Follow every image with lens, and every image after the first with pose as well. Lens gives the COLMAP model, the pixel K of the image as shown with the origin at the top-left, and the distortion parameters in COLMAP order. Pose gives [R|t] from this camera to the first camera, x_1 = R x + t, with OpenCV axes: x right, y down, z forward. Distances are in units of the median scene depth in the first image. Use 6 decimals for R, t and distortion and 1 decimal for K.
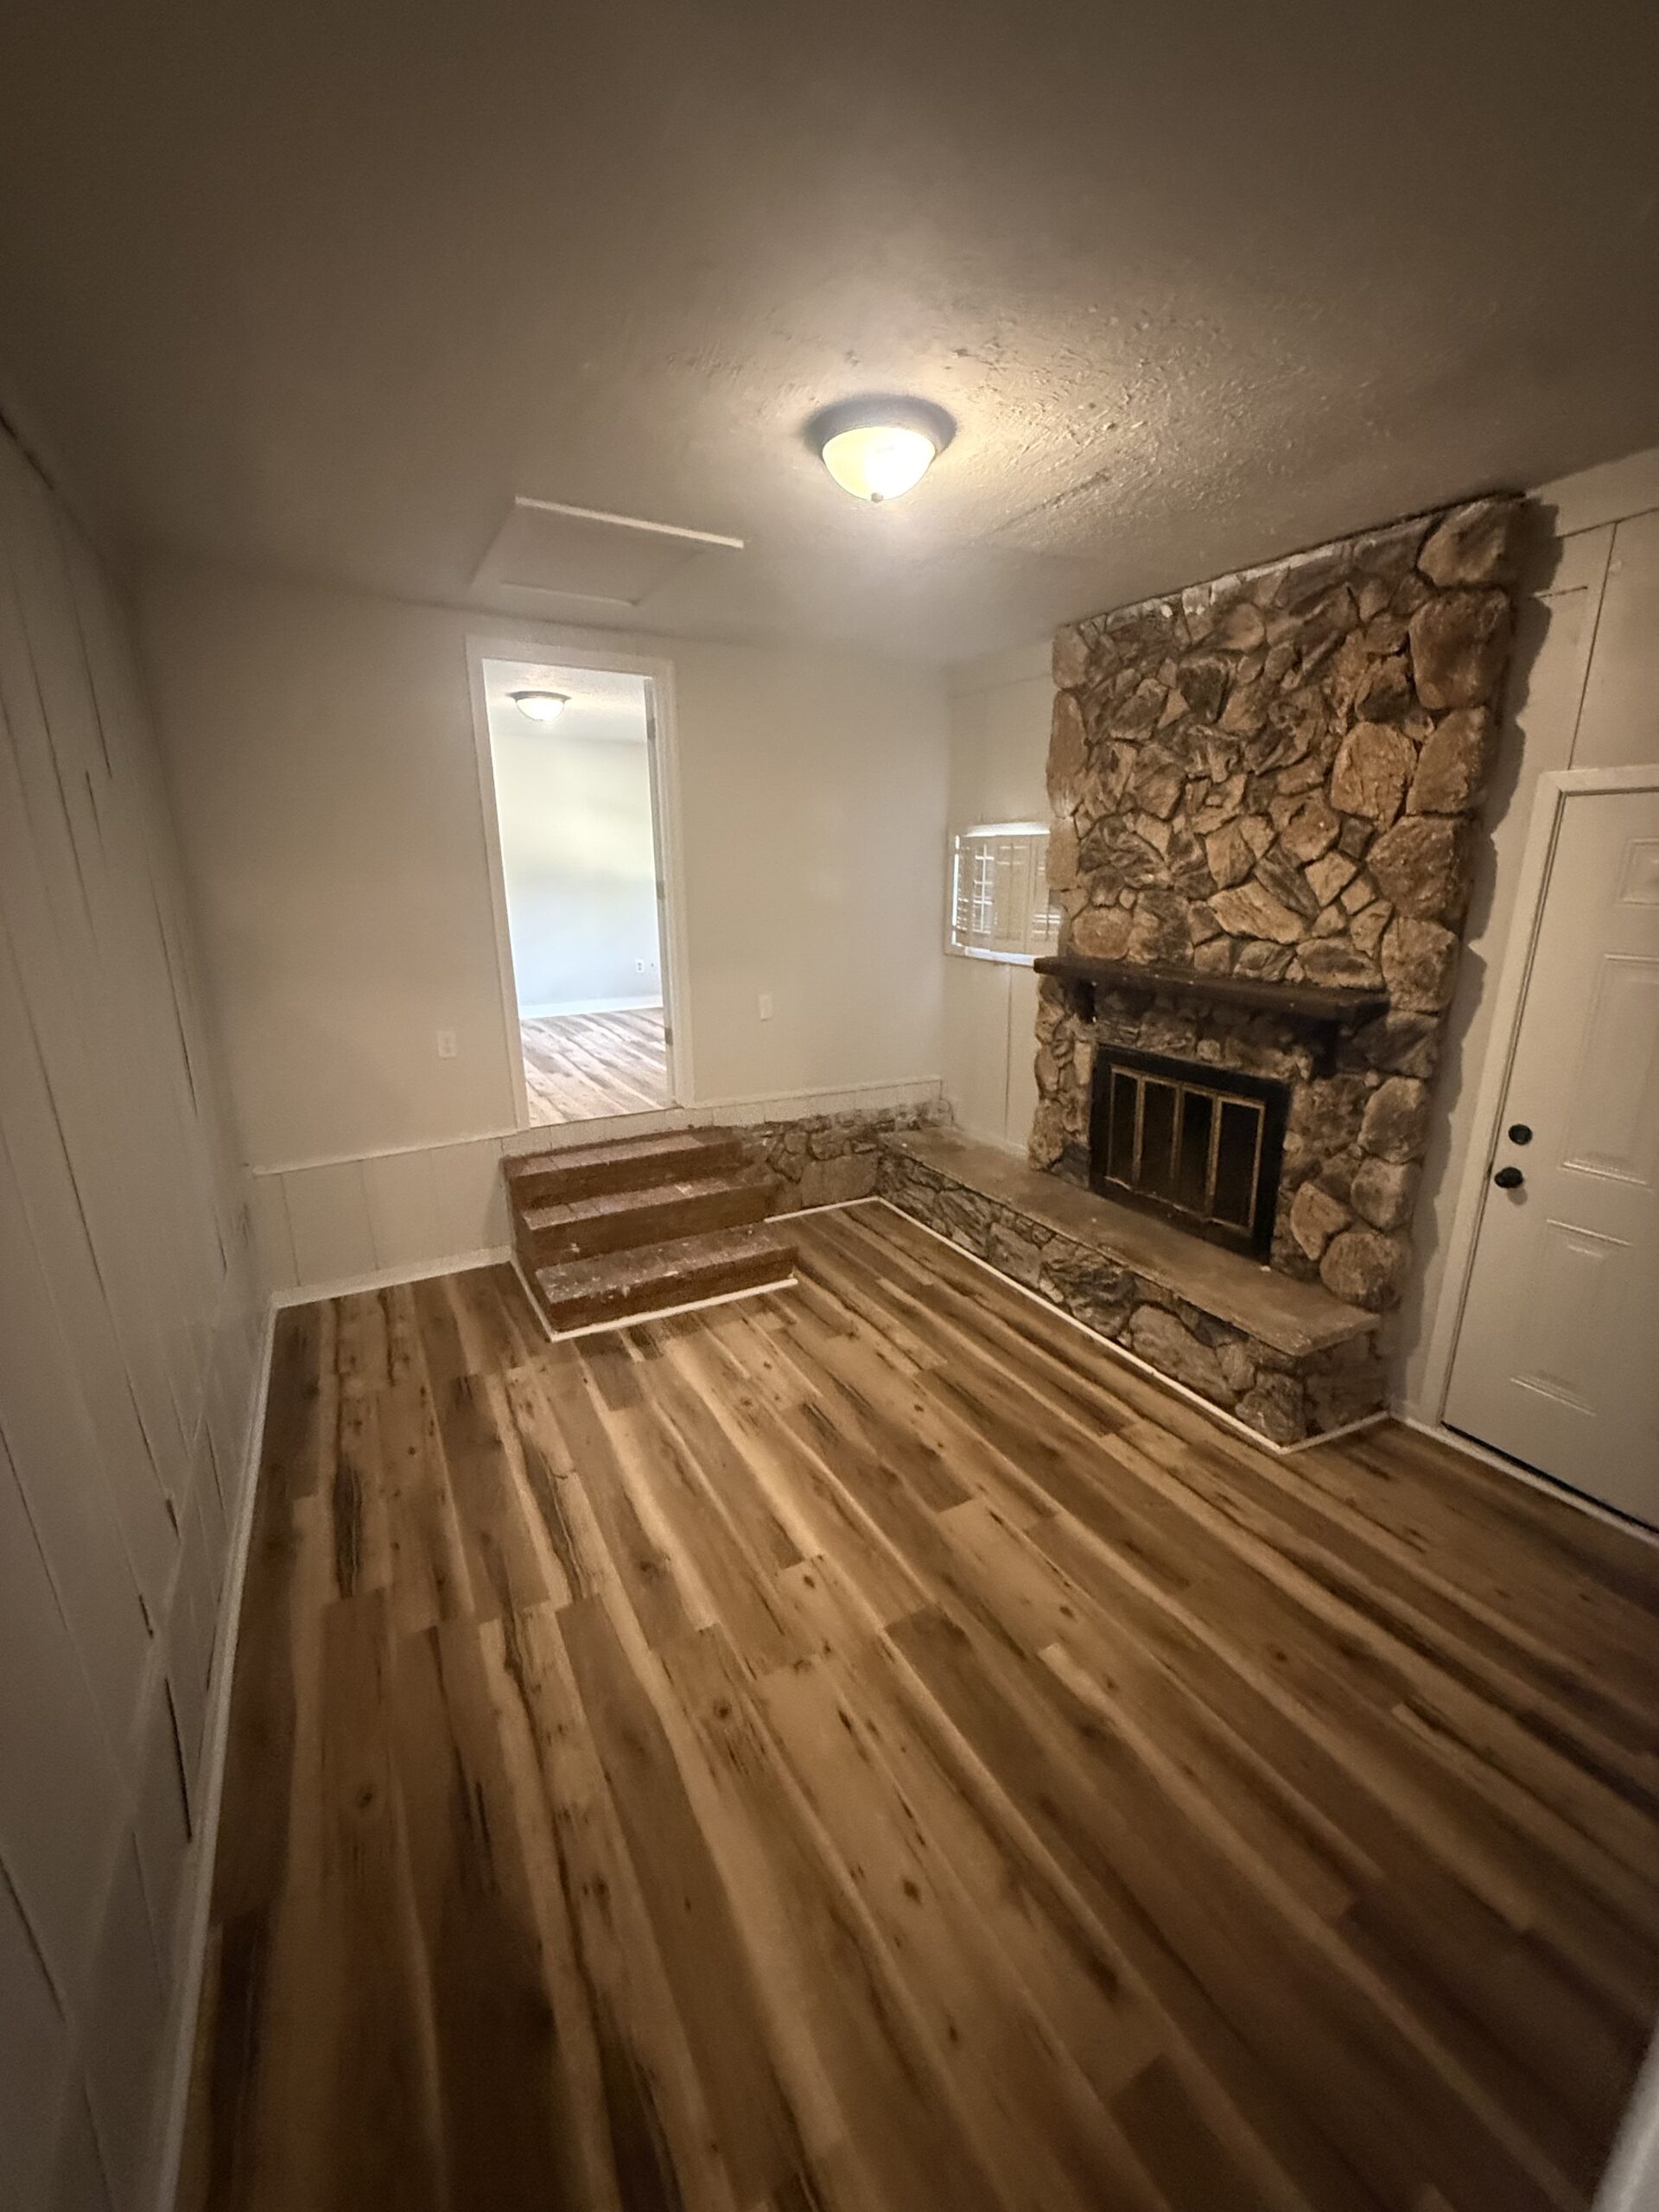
lens RADIAL K [[870.9, 0, 836.4], [0, 870.9, 1097.5], [0, 0, 1]] dist [0.001789, -0.000810]
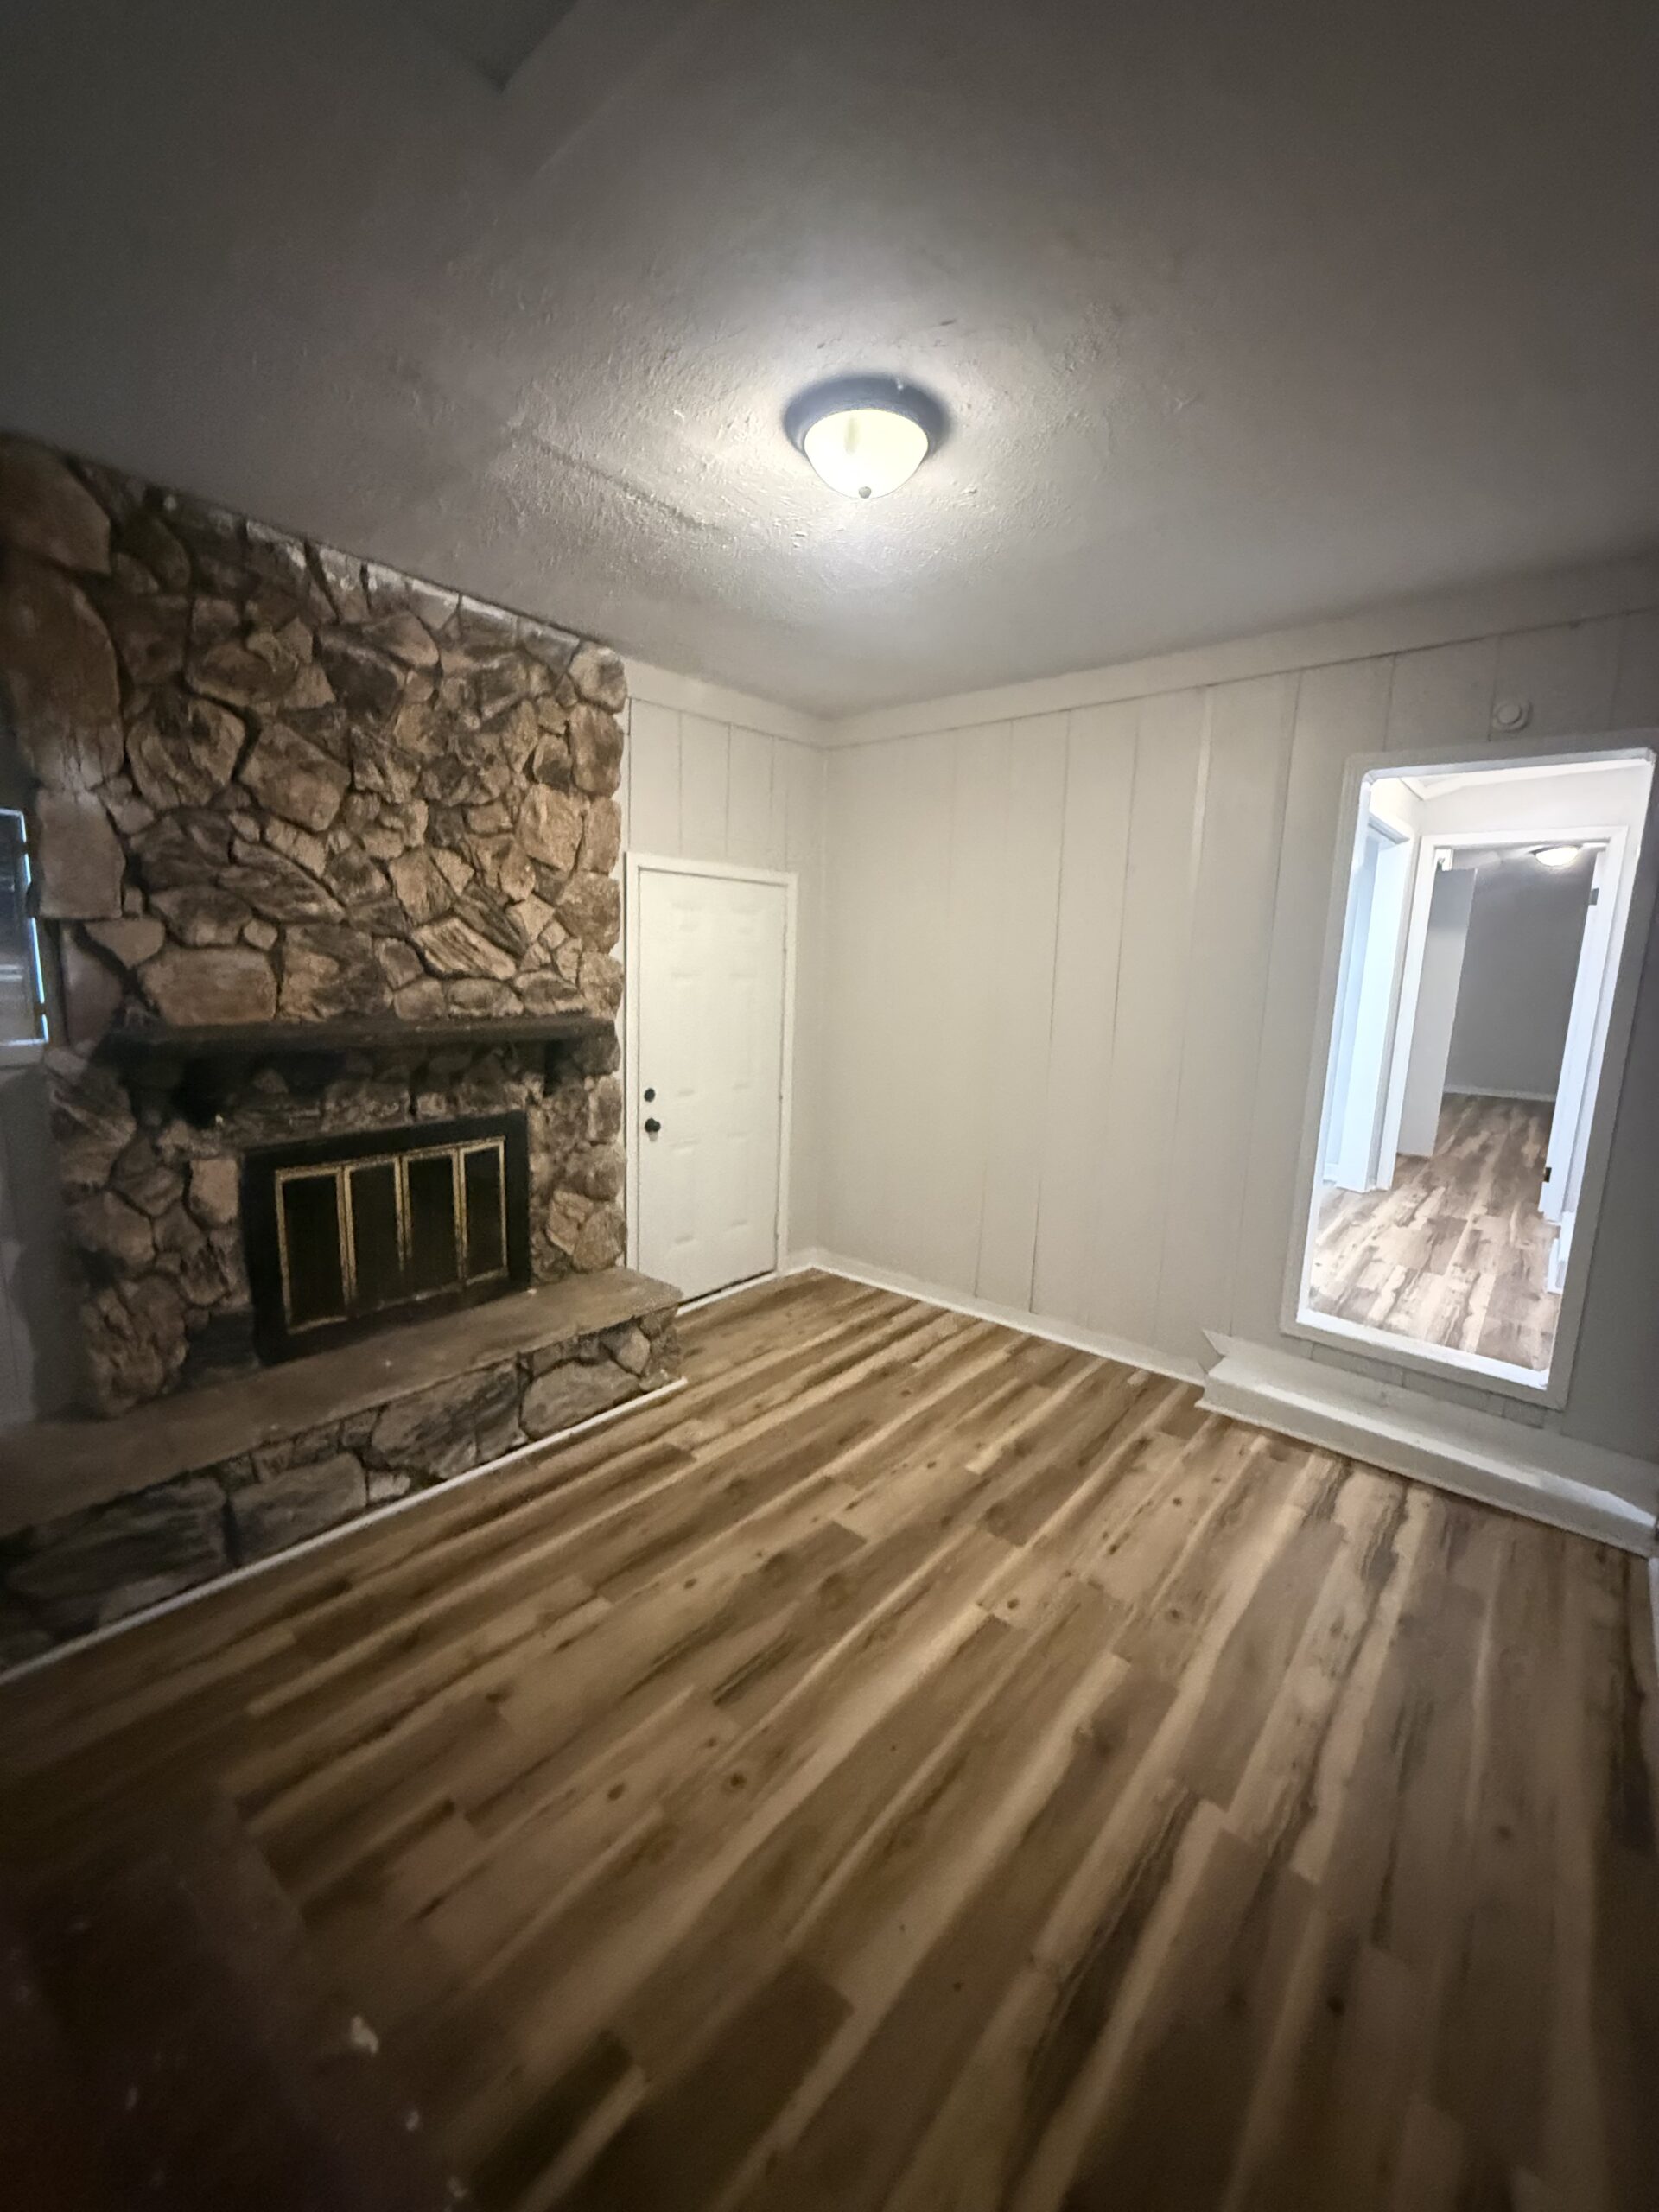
lens RADIAL K [[870.9, 0, 836.4], [0, 870.9, 1097.5], [0, 0, 1]] dist [0.001789, -0.000810]
pose [[-0.342901, -0.163939, 0.924956, -0.575747], [0.212388, 0.945626, 0.246339, -0.208480], [-0.915047, 0.280919, -0.289438, 0.949997]]
